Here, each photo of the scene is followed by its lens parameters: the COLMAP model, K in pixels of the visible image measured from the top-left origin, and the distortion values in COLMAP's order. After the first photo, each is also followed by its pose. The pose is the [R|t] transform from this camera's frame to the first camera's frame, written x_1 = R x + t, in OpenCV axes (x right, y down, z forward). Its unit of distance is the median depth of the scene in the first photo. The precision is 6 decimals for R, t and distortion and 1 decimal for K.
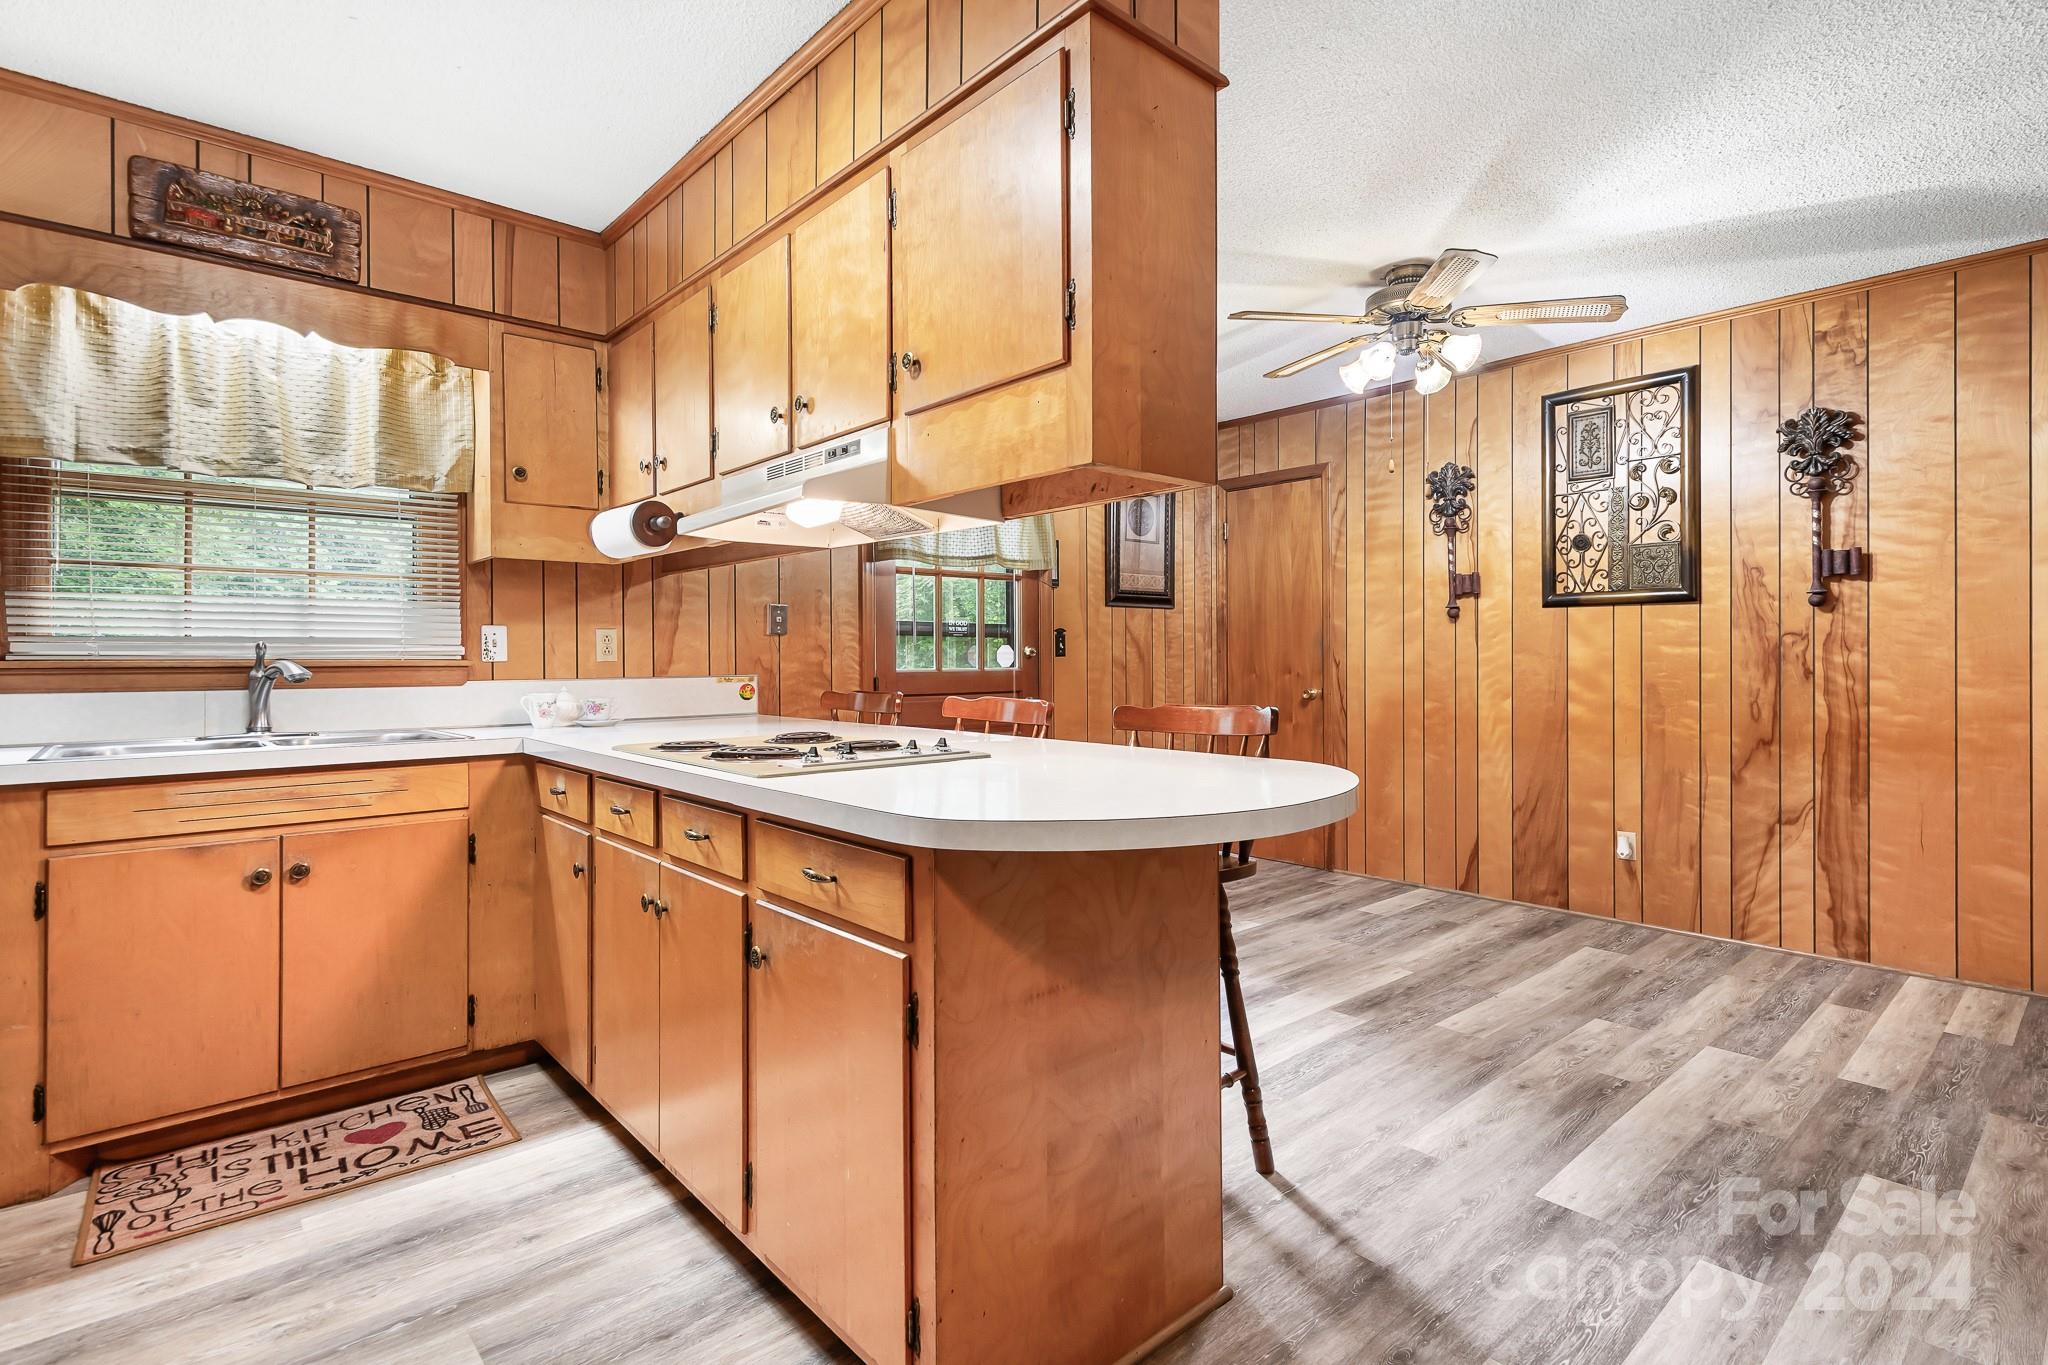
lens RADIAL K [[987.3, 0, 1024.6], [0, 987.3, 662.9], [0, 0, 1]] dist [0.008745, -0.001763]
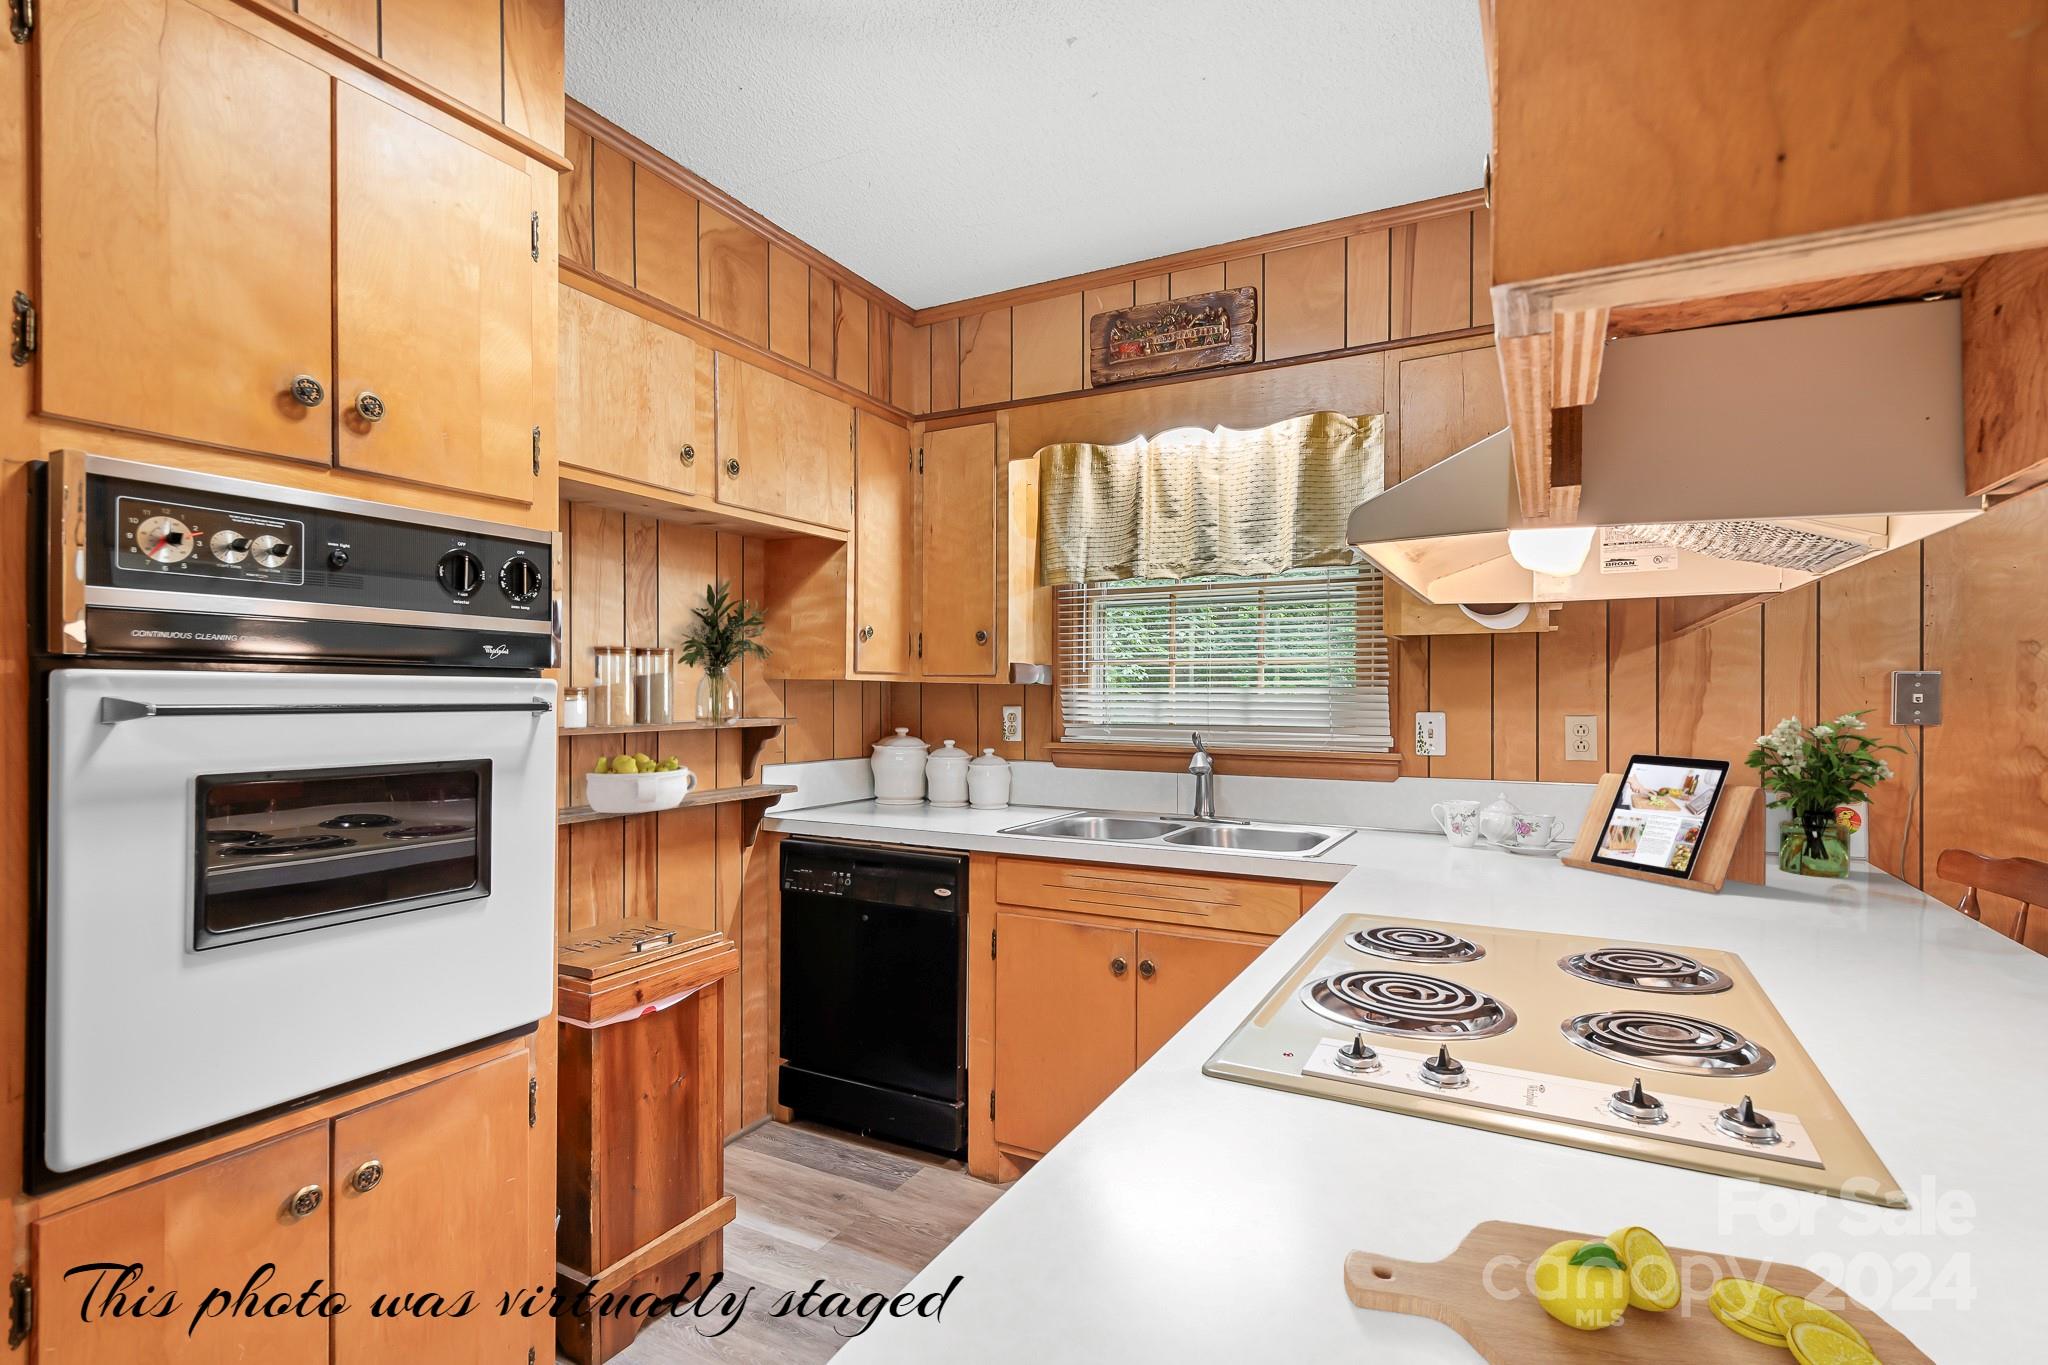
lens RADIAL K [[976.7, 0, 1031.9], [0, 976.7, 701.9], [0, 0, 1]] dist [0.013403, -0.004856]
pose [[0.361255, 0.012109, -0.932388, 0.092577], [-0.008163, 0.999918, 0.009824, -0.042687], [0.932431, 0.004062, 0.361325, 0.318171]]
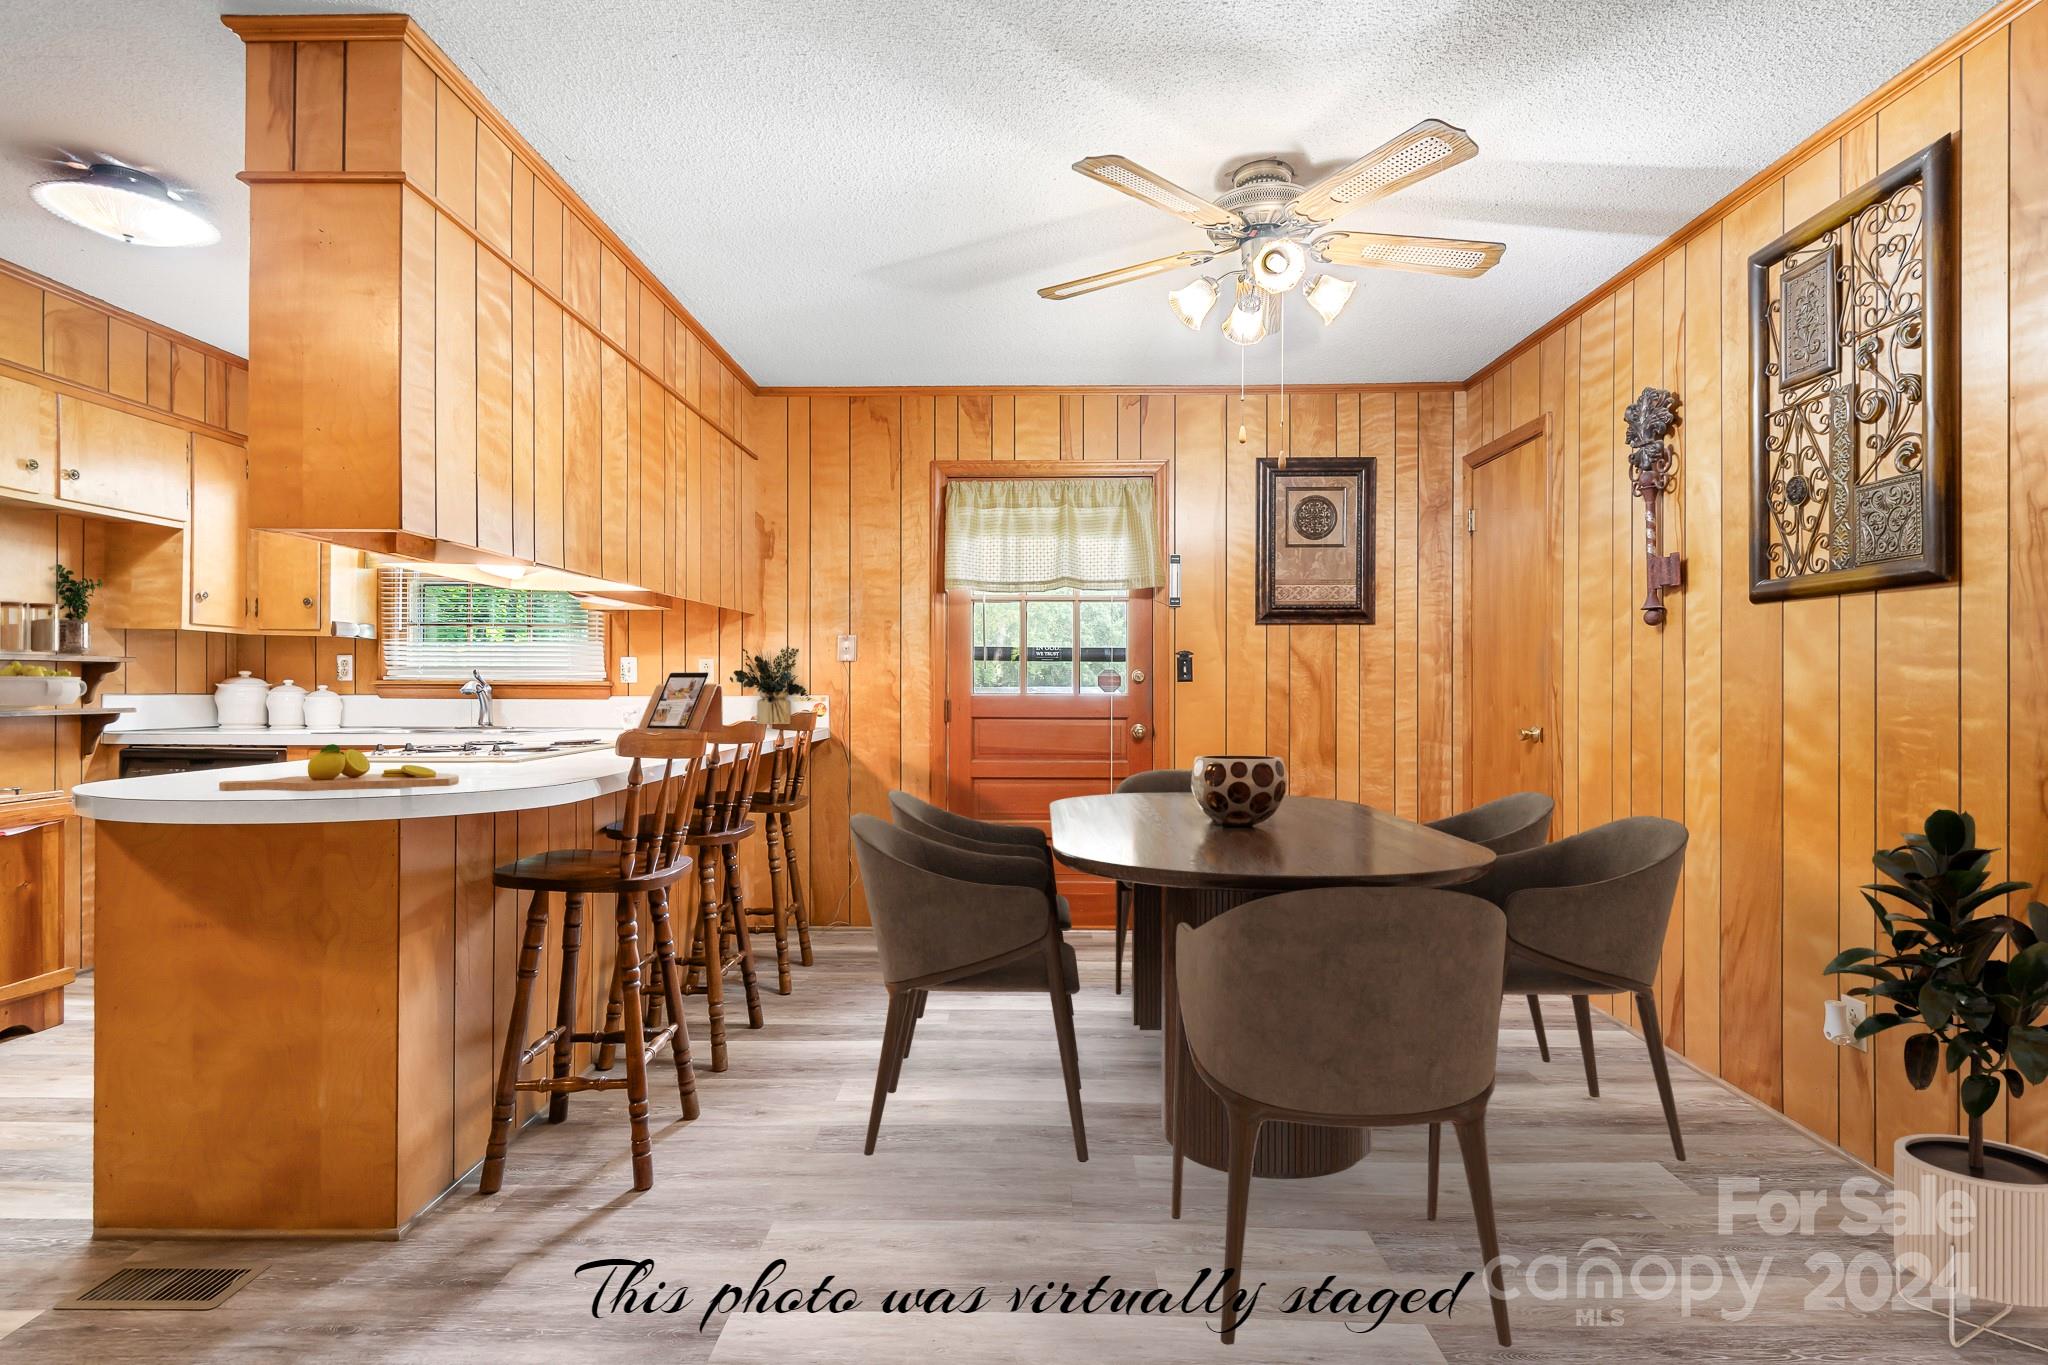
lens RADIAL K [[976.7, 0, 1009.4], [0, 976.7, 681.9], [0, 0, 1]] dist [0.013403, -0.004856]
pose [[0.741778, 0.004714, -0.670629, 0.651606], [-0.008992, 0.999955, -0.002916, -0.002675], [0.670585, 0.008193, 0.741787, 0.274633]]
